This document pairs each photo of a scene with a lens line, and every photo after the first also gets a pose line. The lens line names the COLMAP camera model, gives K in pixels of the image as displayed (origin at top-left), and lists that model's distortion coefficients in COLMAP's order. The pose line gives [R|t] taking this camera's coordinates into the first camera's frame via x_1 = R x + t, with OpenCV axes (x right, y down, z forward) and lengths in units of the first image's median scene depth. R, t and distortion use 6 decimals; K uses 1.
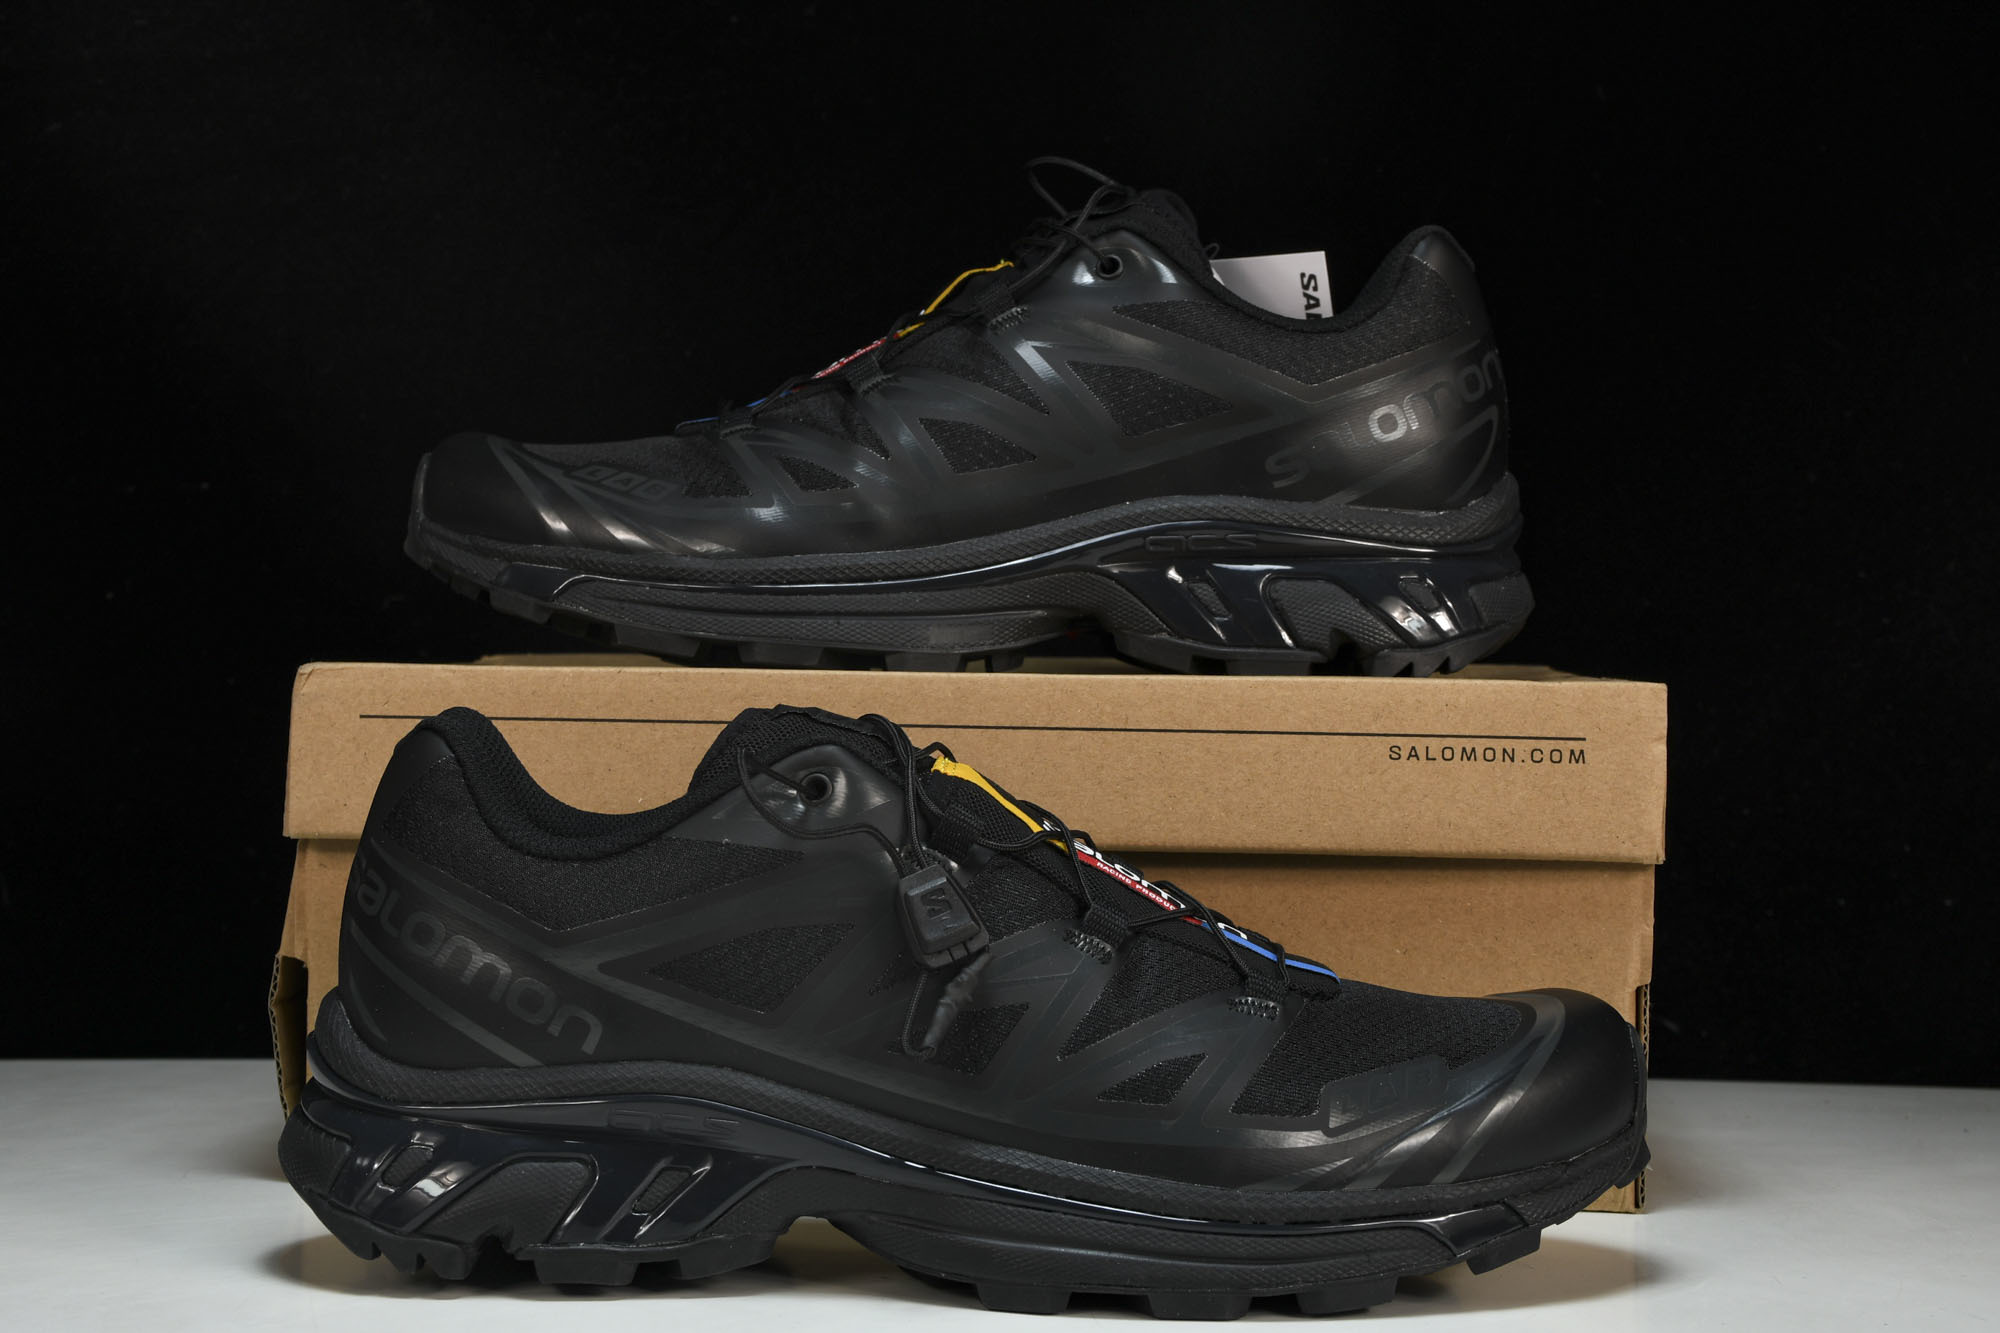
lens RADIAL K [[3449.6, 0, 997.4], [0, 3449.6, 663.1], [0, 0, 1]] dist [0.177283, 0.000000]
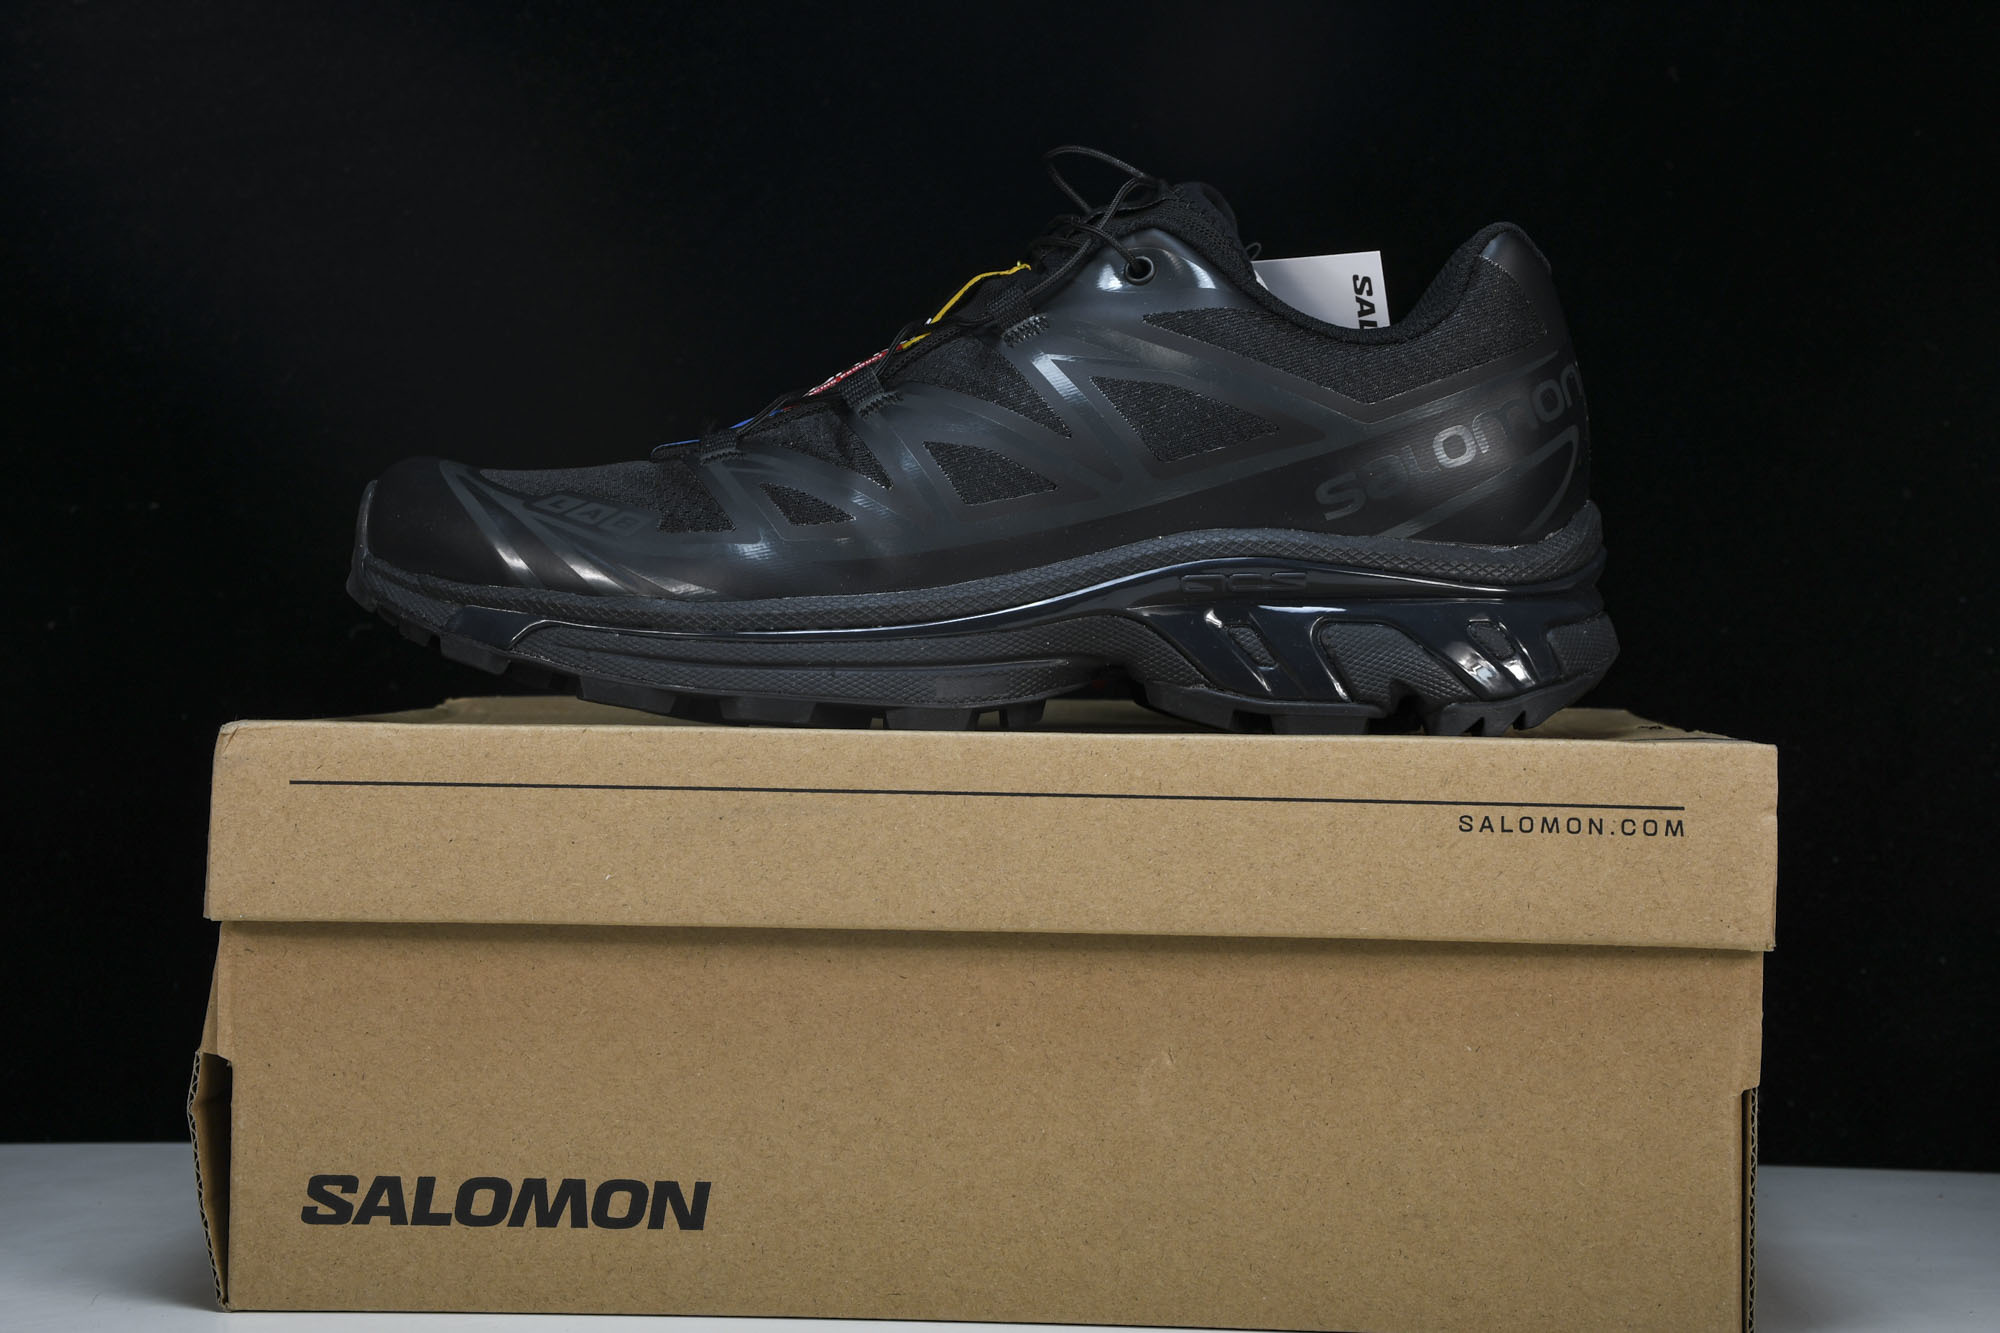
lens RADIAL K [[3449.6, 0, 1002.1], [0, 3449.6, 667.1], [0, 0, 1]] dist [0.177283, 0.000000]
pose [[0.999981, -0.001744, -0.005898, 0.002450], [0.001768, 0.999991, 0.003906, -0.016810], [0.005891, -0.003916, 0.999975, 0.116545]]
